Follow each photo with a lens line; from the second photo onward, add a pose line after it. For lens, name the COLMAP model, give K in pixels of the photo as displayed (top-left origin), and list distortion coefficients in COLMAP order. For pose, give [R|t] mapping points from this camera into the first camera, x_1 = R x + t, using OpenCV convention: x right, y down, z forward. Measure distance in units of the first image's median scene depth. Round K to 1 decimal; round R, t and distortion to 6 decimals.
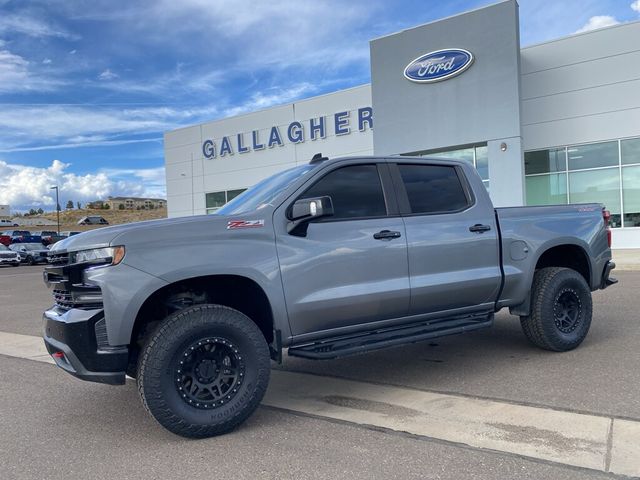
lens RADIAL K [[497.1, 0, 319.0], [0, 497.1, 216.2], [0, 0, 1]] dist [0.052213, -0.088852]
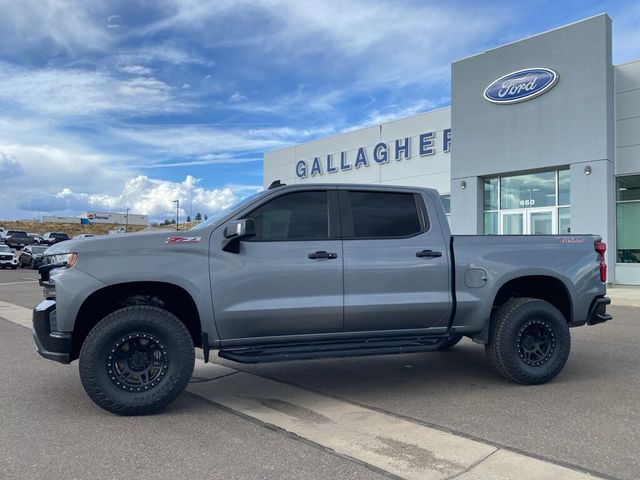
lens RADIAL K [[497.1, 0, 319.0], [0, 497.1, 216.2], [0, 0, 1]] dist [0.052213, -0.088852]
pose [[0.974558, 0.033096, -0.221678, 0.317758], [-0.041177, 0.998642, -0.031927, -0.011869], [0.220320, 0.040243, 0.974597, -0.063063]]
